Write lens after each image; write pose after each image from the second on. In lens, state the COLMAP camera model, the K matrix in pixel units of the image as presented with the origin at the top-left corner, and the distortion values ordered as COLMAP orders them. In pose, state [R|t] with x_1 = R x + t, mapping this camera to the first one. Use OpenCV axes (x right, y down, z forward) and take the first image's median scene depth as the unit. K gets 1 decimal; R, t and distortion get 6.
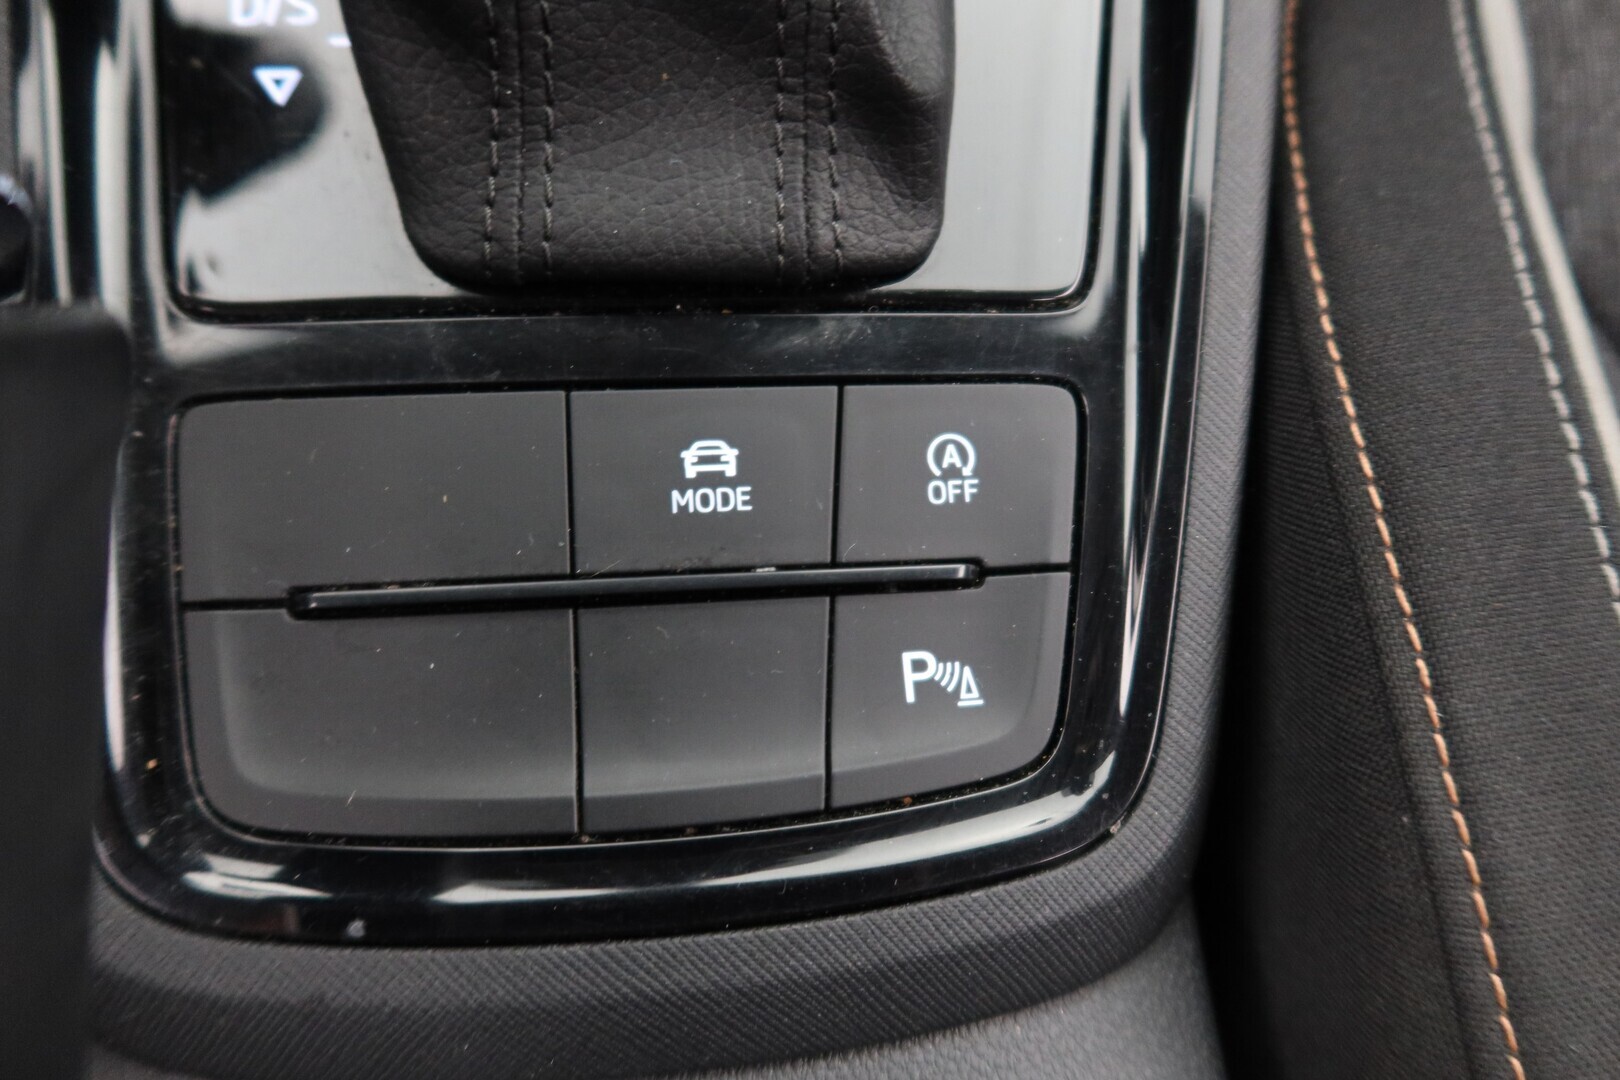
lens RADIAL K [[1167.7, 0, 809.7], [0, 1167.7, 441.2], [0, 0, 1]] dist [-0.005209, 0.005933]
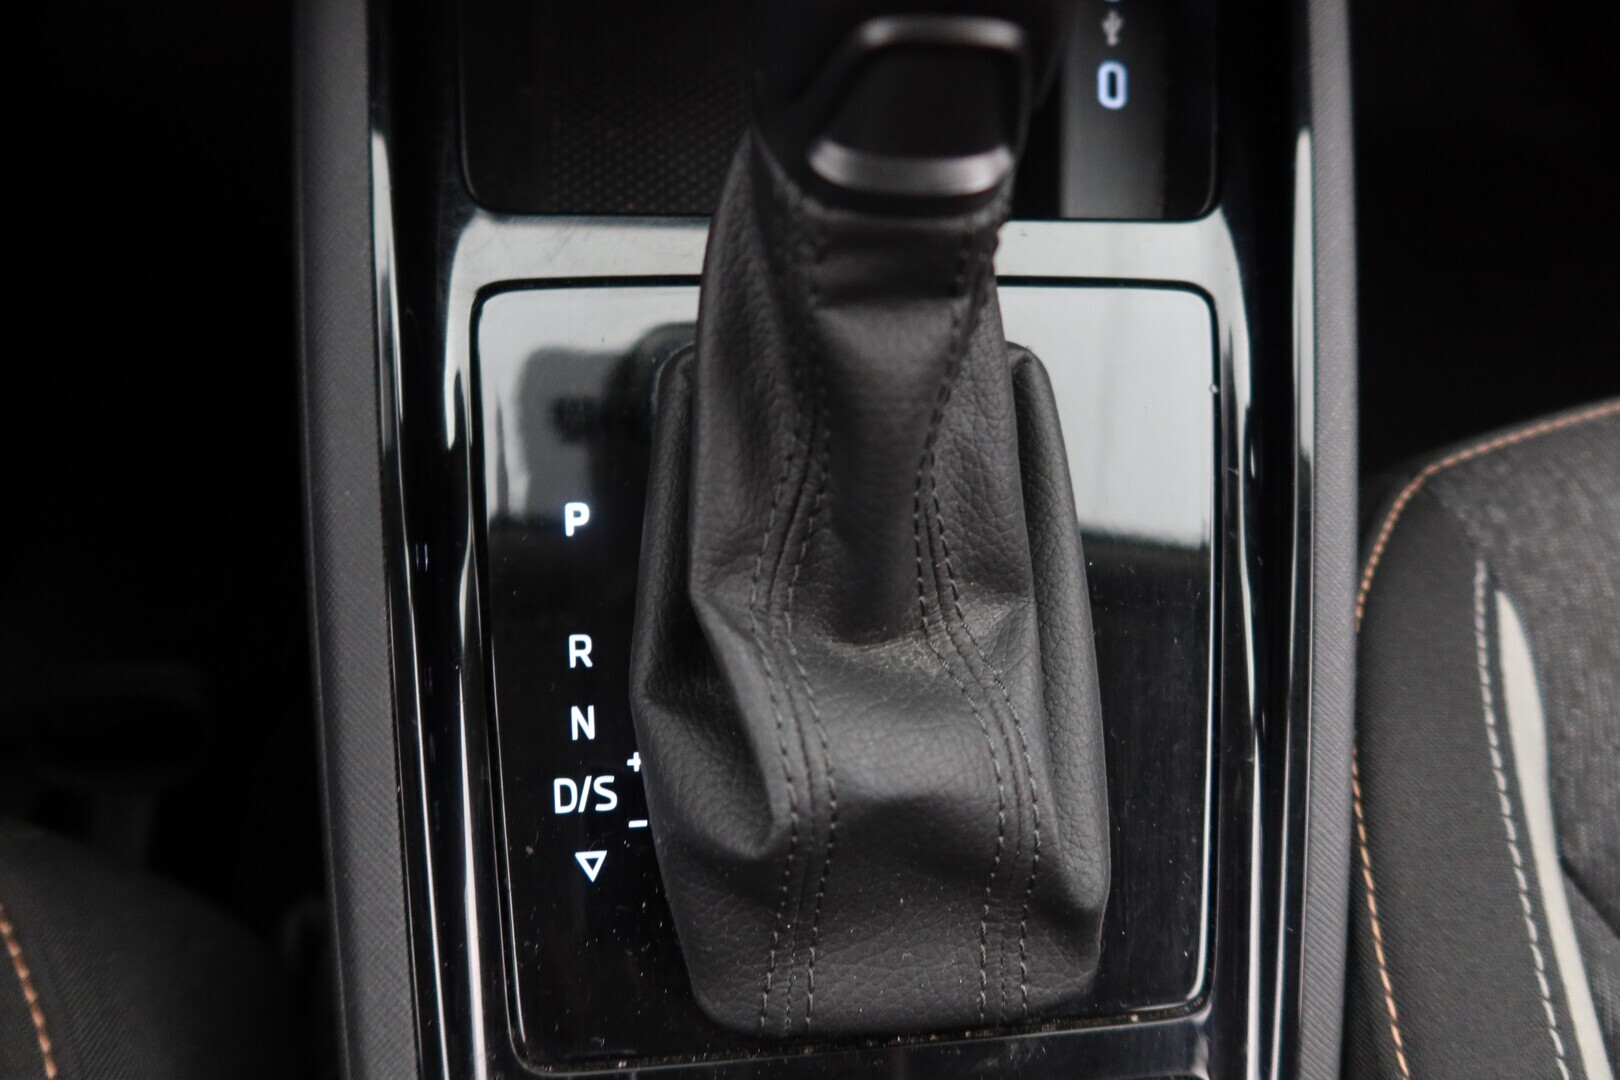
lens RADIAL K [[1167.7, 0, 809.7], [0, 1167.7, 441.2], [0, 0, 1]] dist [-0.005209, 0.005933]
pose [[0.999987, 0.004237, 0.002757, -0.229123], [-0.004113, 0.999035, -0.043733, -0.758064], [-0.002940, 0.043721, 0.999039, -0.338687]]
